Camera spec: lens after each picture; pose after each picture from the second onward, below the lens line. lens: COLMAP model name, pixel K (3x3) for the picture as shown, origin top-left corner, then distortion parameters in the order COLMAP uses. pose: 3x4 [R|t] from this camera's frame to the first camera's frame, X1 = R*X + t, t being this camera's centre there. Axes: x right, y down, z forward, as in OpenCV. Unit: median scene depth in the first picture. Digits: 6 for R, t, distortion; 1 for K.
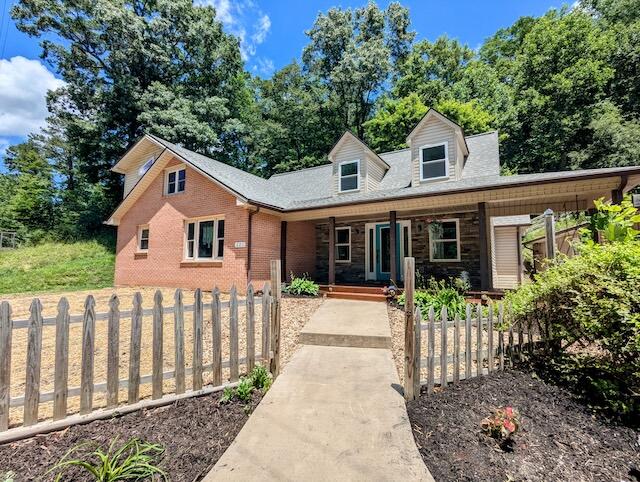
lens RADIAL K [[301.8, 0, 316.3], [0, 301.8, 240.0], [0, 0, 1]] dist [-0.003350, -0.001197]
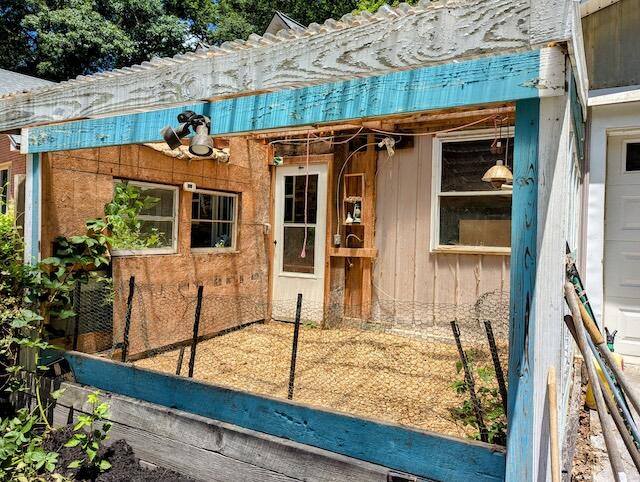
lens RADIAL K [[455.0, 0, 318.8], [0, 455.0, 236.5], [0, 0, 1]] dist [0.073508, -0.077615]
pose [[0.992373, 0.012488, -0.122637, 0.644990], [-0.000697, 0.995408, 0.095723, -0.005808], [0.123270, -0.094908, 0.987824, -0.145174]]
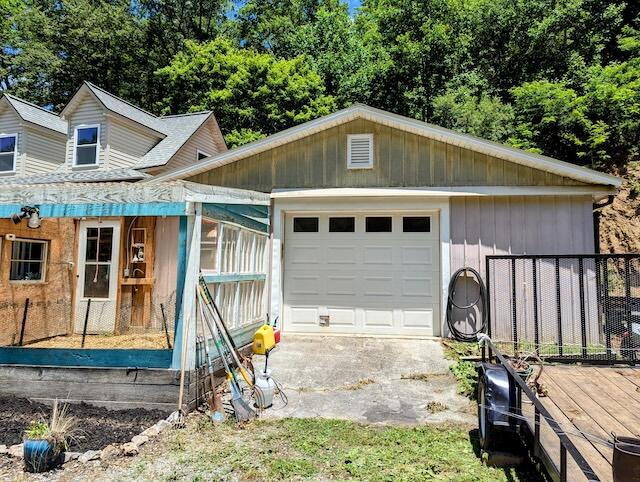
lens RADIAL K [[455.0, 0, 318.8], [0, 455.0, 236.5], [0, 0, 1]] dist [0.073508, -0.077615]
pose [[0.967956, 0.015024, 0.250669, 0.721198], [-0.018457, 0.999765, 0.011351, -0.027965], [-0.250440, -0.015614, 0.968006, -0.455920]]
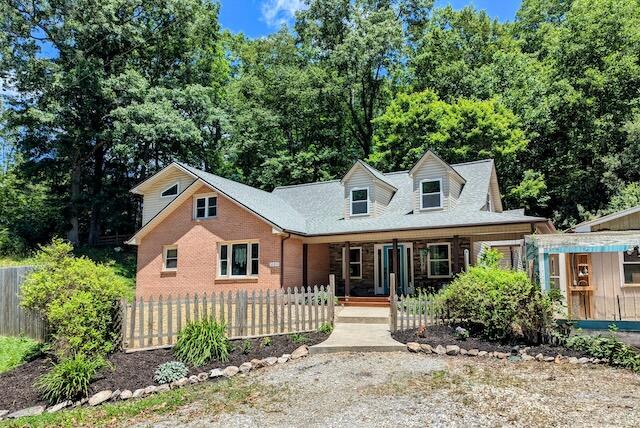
lens RADIAL K [[455.6, 0, 323.6], [0, 455.6, 236.1], [0, 0, 1]] dist [0.009022, -0.000471]
pose [[0.998897, 0.001038, 0.046949, -0.123158], [0.000461, 0.999491, -0.031900, -0.036139], [-0.046958, 0.031886, 0.998388, -0.793942]]
